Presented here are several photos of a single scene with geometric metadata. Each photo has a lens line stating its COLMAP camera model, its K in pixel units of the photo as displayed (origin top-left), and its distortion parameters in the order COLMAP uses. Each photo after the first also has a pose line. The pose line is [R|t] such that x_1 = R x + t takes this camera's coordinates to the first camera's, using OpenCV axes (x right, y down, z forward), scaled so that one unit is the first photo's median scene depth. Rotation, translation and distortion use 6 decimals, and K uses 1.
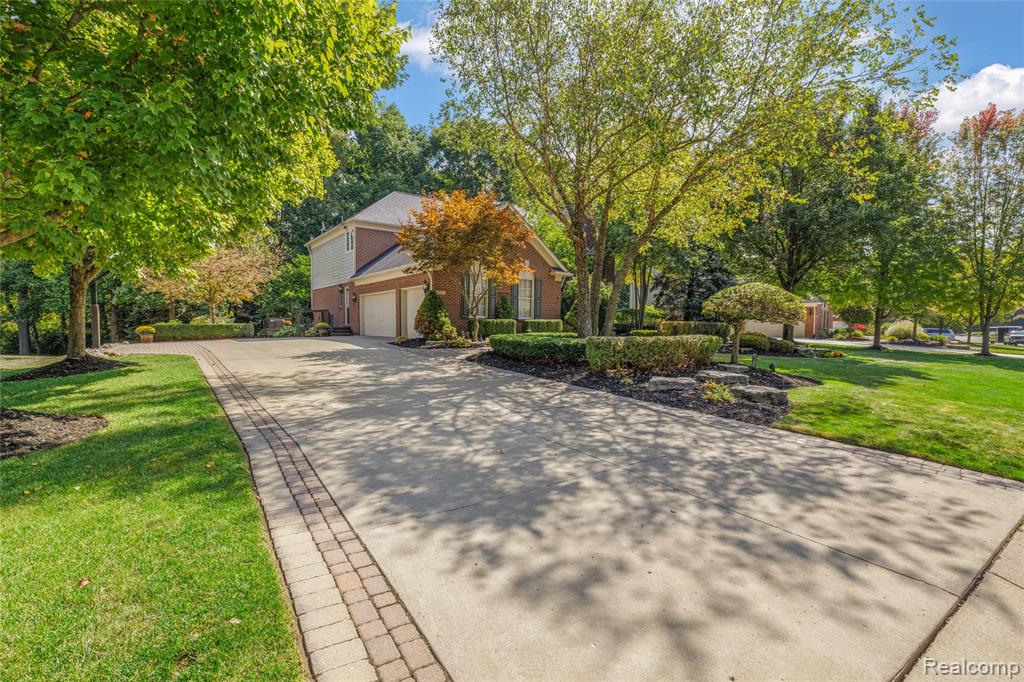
lens RADIAL K [[453.9, 0, 512.0], [0, 453.9, 341.0], [0, 0, 1]] dist [0.000022, -0.000044]
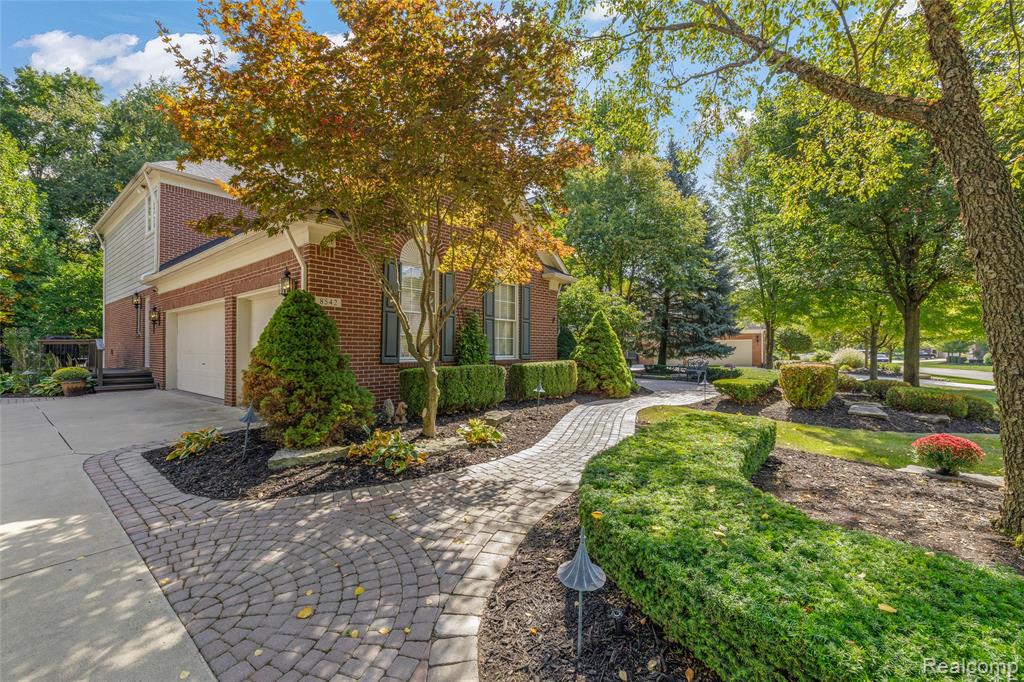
lens RADIAL K [[451.9, 0, 512.0], [0, 451.9, 341.0], [0, 0, 1]] dist [-0.000211, 0.000001]
pose [[0.977546, -0.000762, 0.210722, -0.068272], [0.012212, 0.998518, -0.053040, -0.039691], [-0.210369, 0.054423, 0.976106, 0.467784]]
